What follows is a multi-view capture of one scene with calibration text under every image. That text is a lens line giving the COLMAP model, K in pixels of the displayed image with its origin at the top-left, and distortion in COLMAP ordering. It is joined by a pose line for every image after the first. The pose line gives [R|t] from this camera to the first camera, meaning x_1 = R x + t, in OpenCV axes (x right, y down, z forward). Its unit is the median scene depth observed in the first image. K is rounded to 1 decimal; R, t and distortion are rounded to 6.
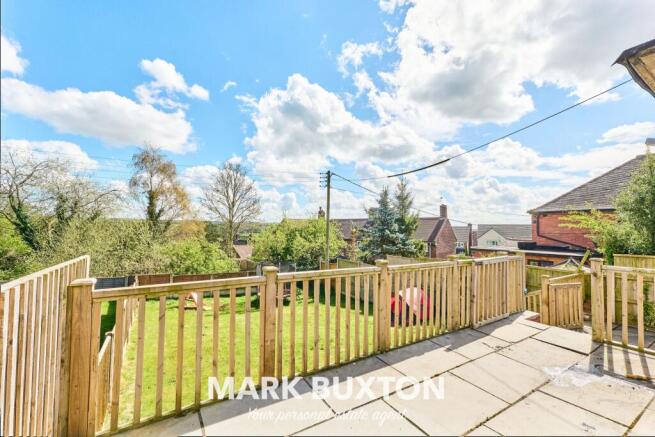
lens RADIAL K [[279.3, 0, 327.5], [0, 279.3, 218.5], [0, 0, 1]] dist [-0.000765, -0.000617]
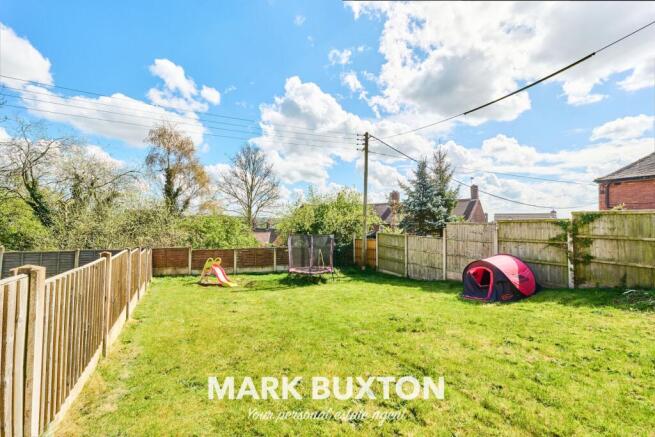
lens RADIAL K [[262.5, 0, 327.5], [0, 262.5, 218.5], [0, 0, 1]] dist [-0.000196, 0.000171]
pose [[0.999612, -0.001456, -0.027815, -0.067665], [0.001869, 0.999888, 0.014824, 0.061030], [0.027790, -0.014871, 0.999503, 0.122898]]
